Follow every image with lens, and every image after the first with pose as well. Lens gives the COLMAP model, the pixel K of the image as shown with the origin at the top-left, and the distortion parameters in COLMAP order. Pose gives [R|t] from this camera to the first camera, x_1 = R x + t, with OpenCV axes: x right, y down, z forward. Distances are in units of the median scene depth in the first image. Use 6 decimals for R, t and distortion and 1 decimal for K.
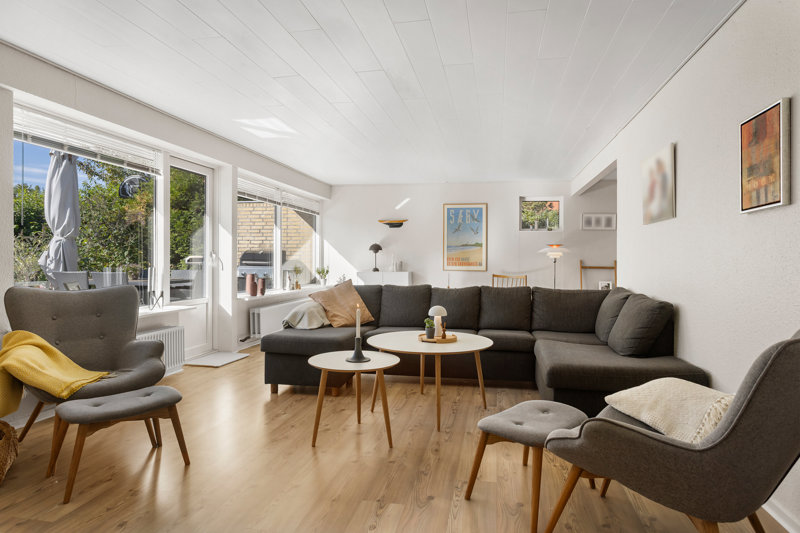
lens RADIAL K [[479.7, 0, 401.1], [0, 479.7, 254.5], [0, 0, 1]] dist [0.025913, 0.000226]
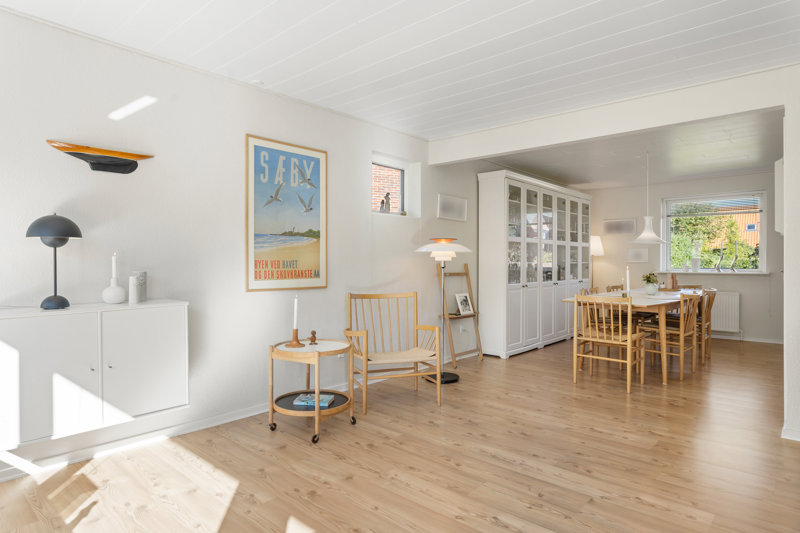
lens RADIAL K [[479.7, 0, 401.1], [0, 479.7, 254.5], [0, 0, 1]] dist [0.025913, 0.000226]
pose [[0.507185, 0.005570, 0.861819, -0.235882], [-0.006550, 0.999975, -0.002609, 0.001189], [-0.861812, -0.004321, 0.507209, 0.760683]]
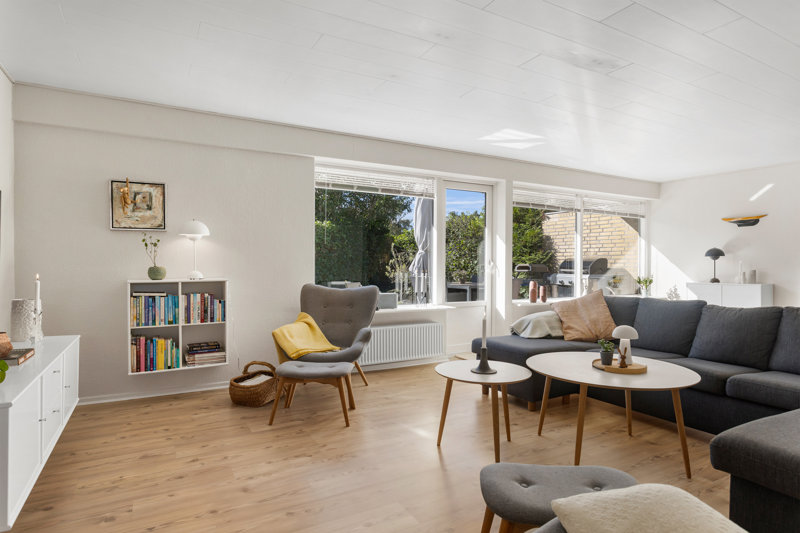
lens RADIAL K [[453.8, 0, 400.0], [0, 453.8, 266.5], [0, 0, 1]] dist [0.000780, 0.000553]
pose [[0.649606, -0.000139, -0.760271, 0.209269], [0.004456, 0.999984, 0.003625, 0.003338], [0.760258, -0.005743, 0.649596, 0.125438]]
